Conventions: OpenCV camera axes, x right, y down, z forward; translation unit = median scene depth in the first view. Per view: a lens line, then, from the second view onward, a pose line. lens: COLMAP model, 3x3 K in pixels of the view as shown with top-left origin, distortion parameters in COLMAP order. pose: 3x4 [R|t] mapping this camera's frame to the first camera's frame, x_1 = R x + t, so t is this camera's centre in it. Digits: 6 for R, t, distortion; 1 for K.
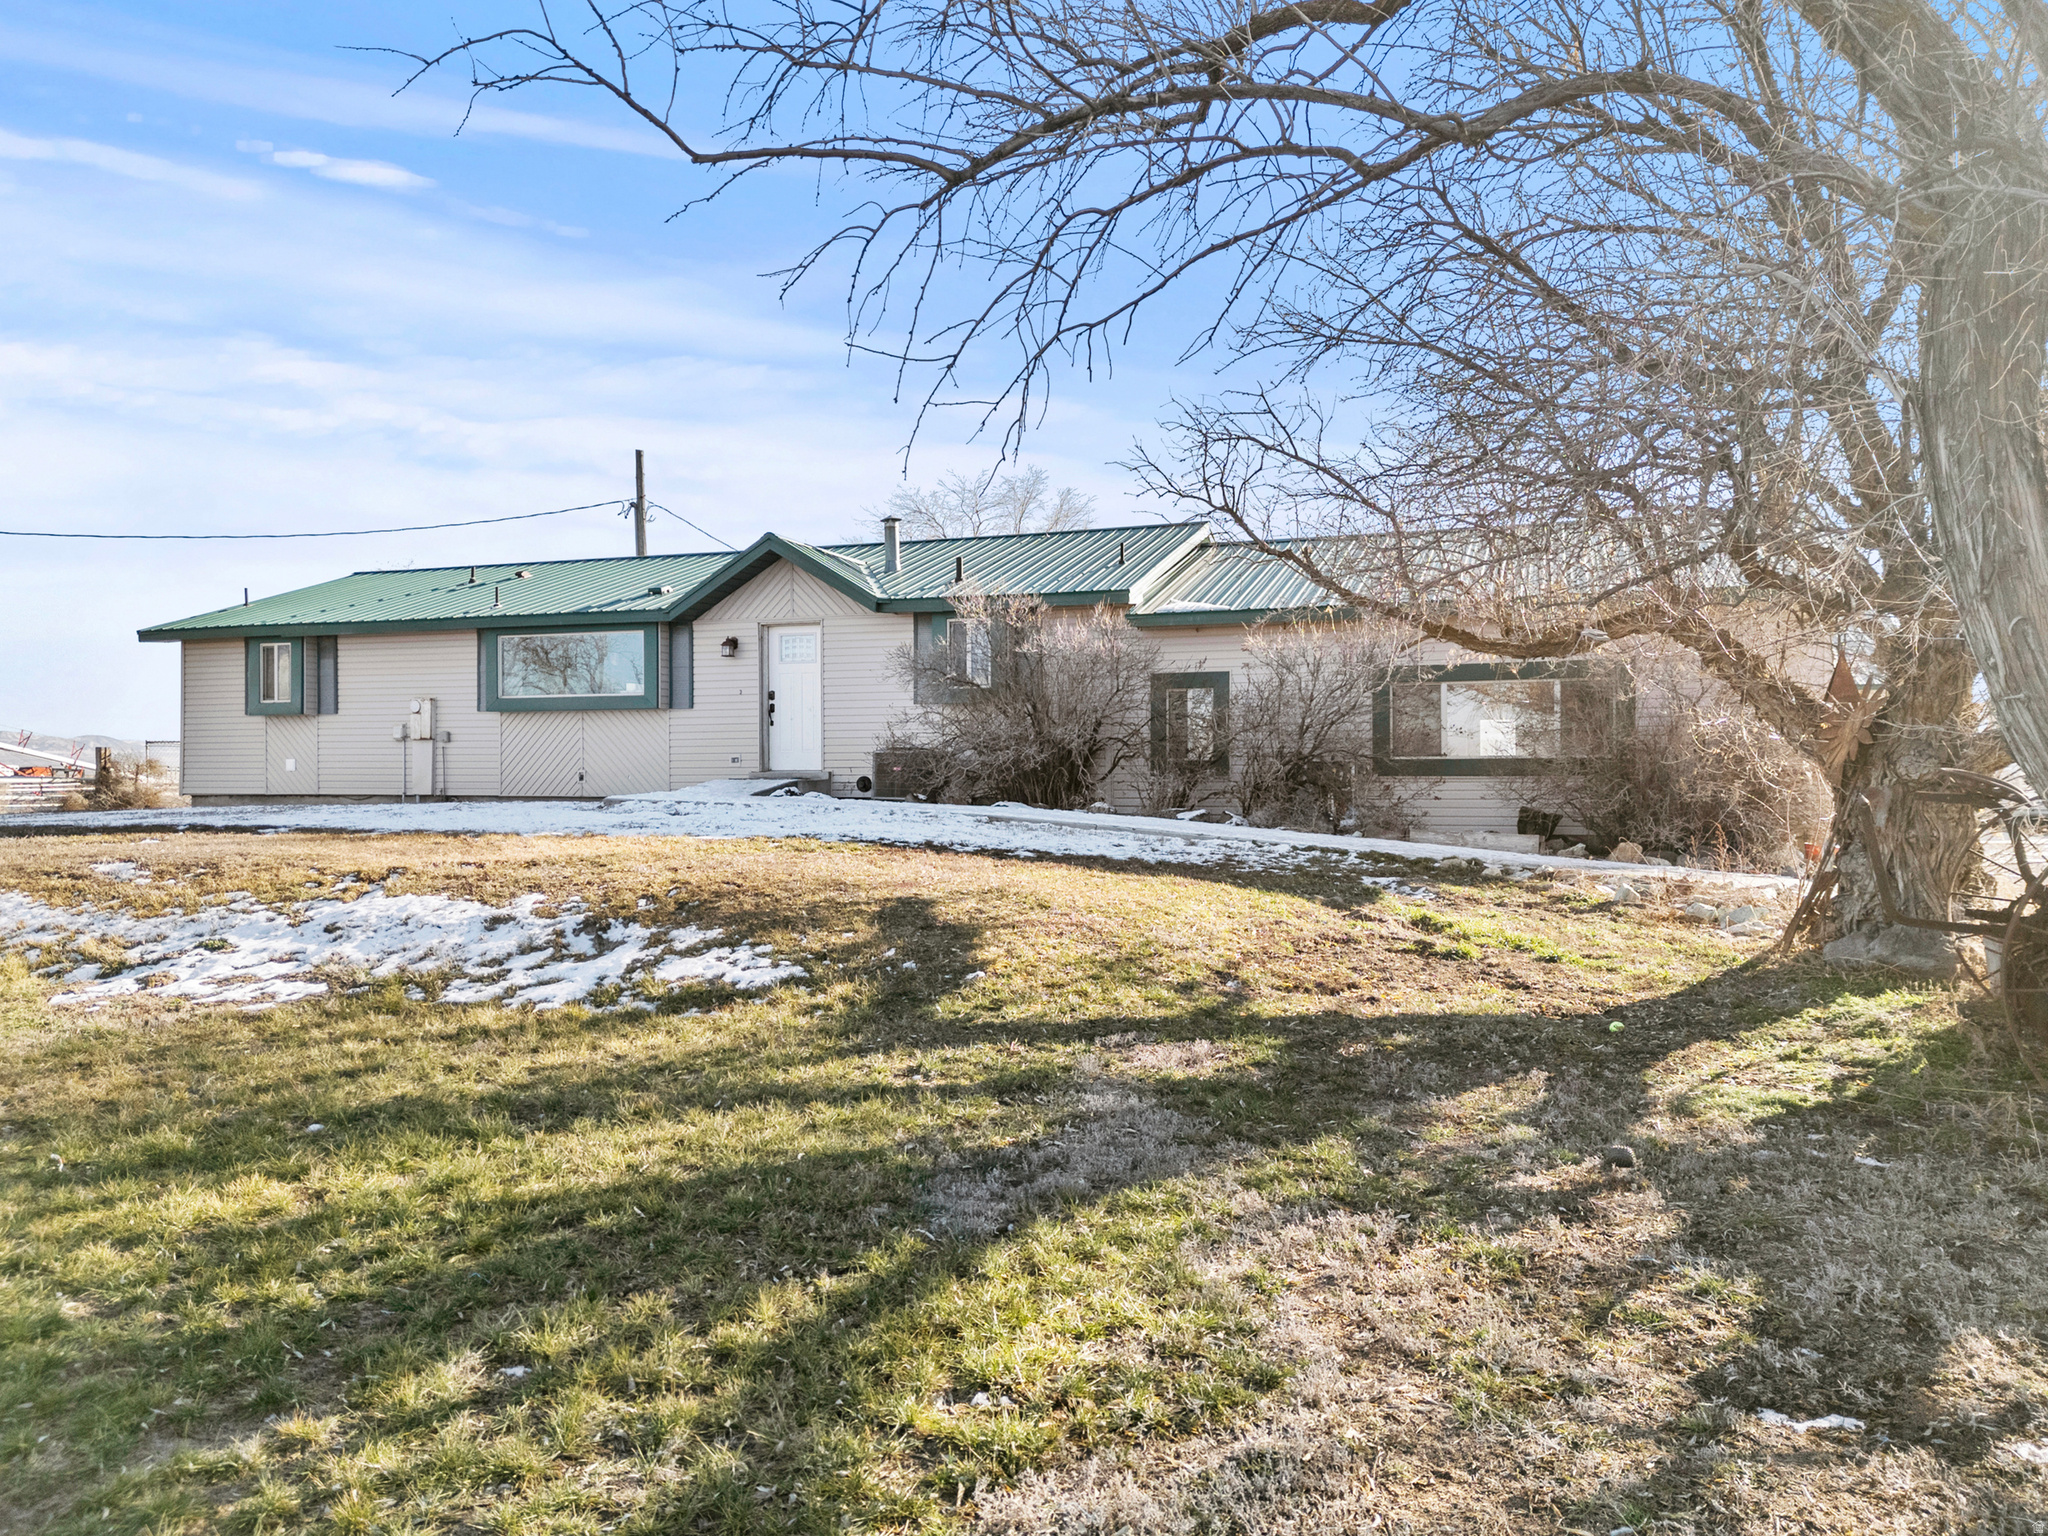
lens RADIAL K [[1475.8, 0, 1024.0], [0, 1475.8, 768.0], [0, 0, 1]] dist [0.066372, -0.055640]
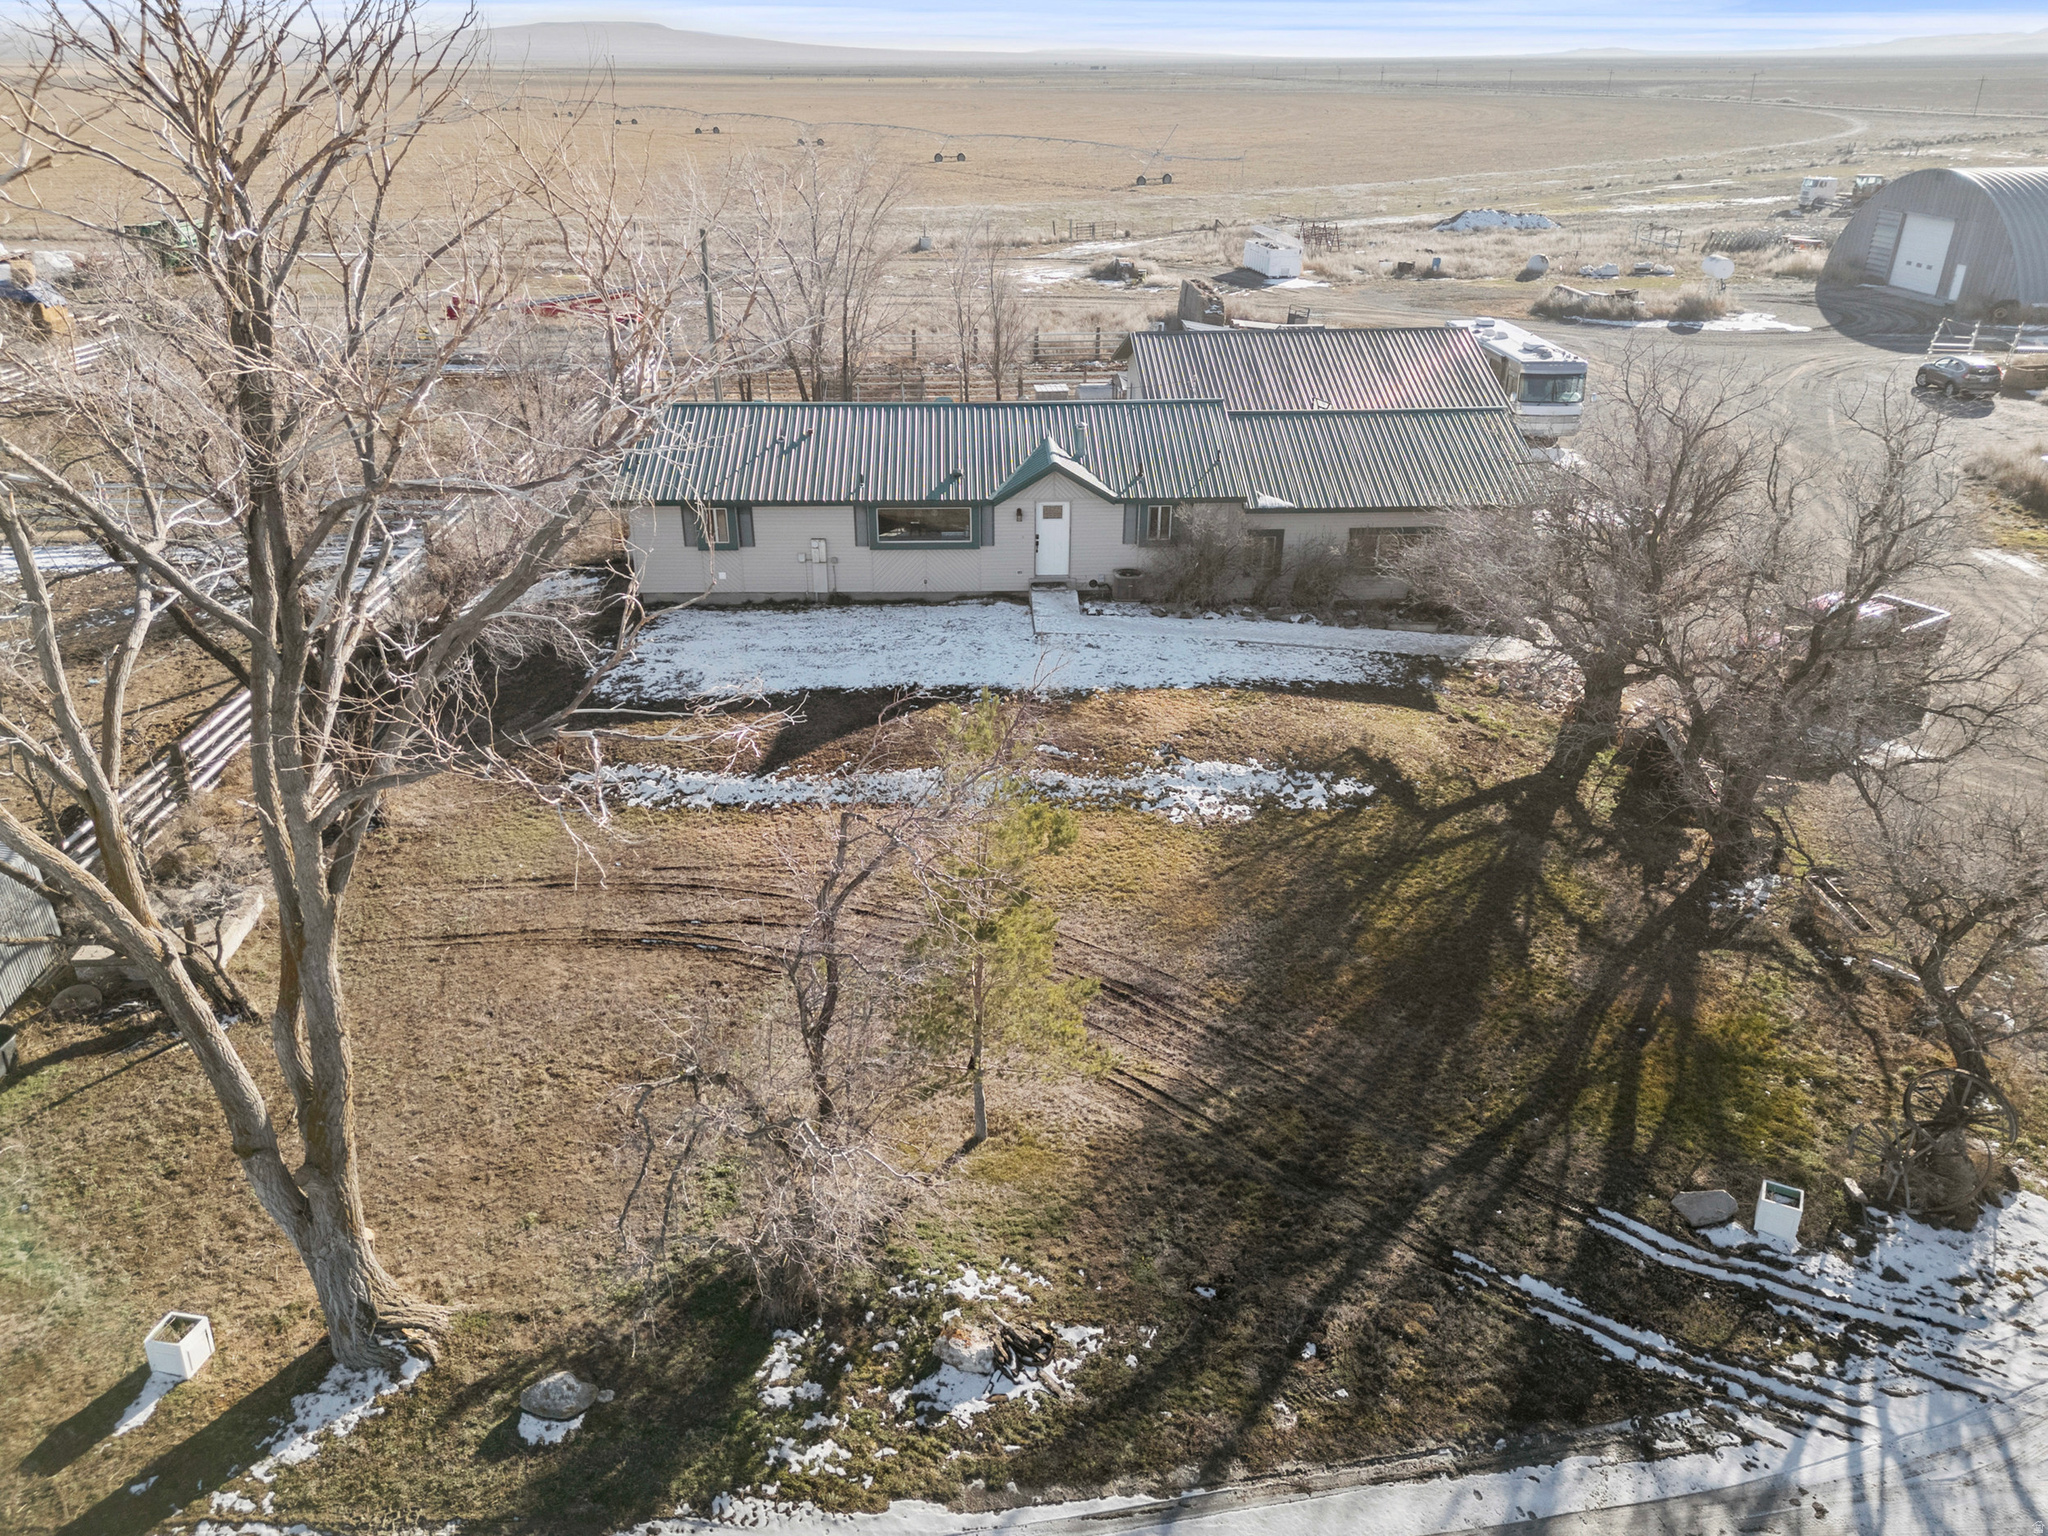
lens RADIAL K [[1475.8, 0, 1024.0], [0, 1475.8, 768.0], [0, 0, 1]] dist [0.066372, -0.055640]
pose [[0.934070, -0.157096, 0.320679, -0.832493], [0.004830, 0.903506, 0.428547, -0.587508], [-0.357058, -0.398744, 0.844697, -0.709280]]
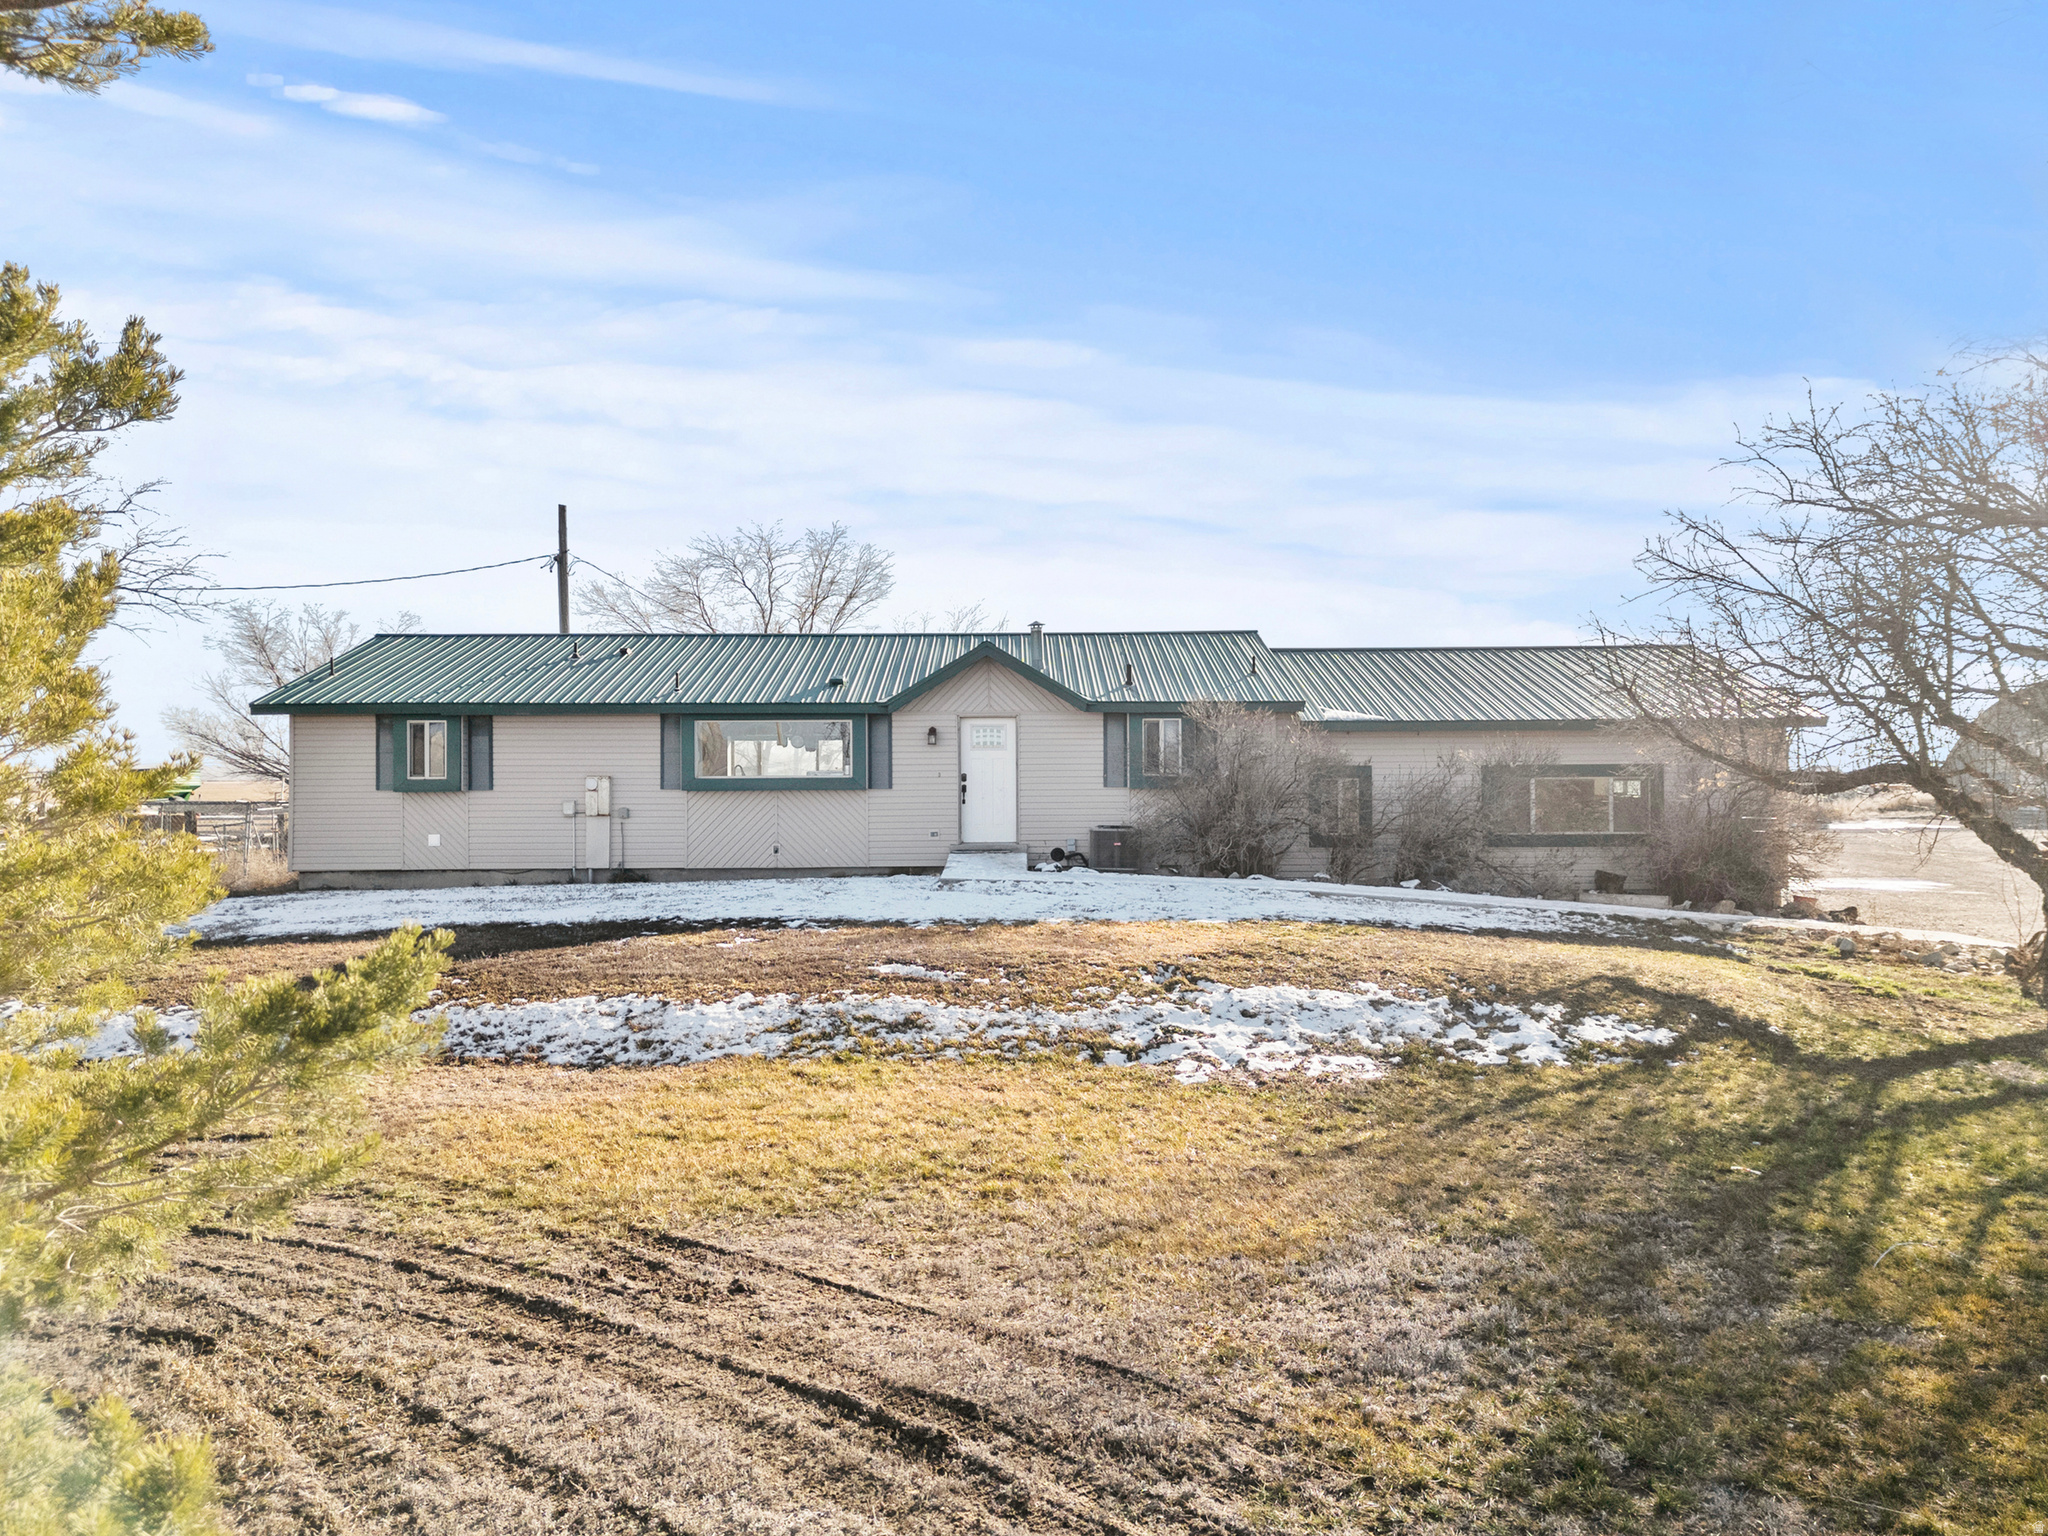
lens RADIAL K [[1449.5, 0, 1042.0], [0, 1449.5, 770.2], [0, 0, 1]] dist [0.058219, -0.000022]
pose [[0.941626, -0.003443, 0.336644, -0.488320], [0.003404, 0.999994, 0.000706, -0.054766], [-0.336644, 0.000482, 0.941632, -0.086238]]
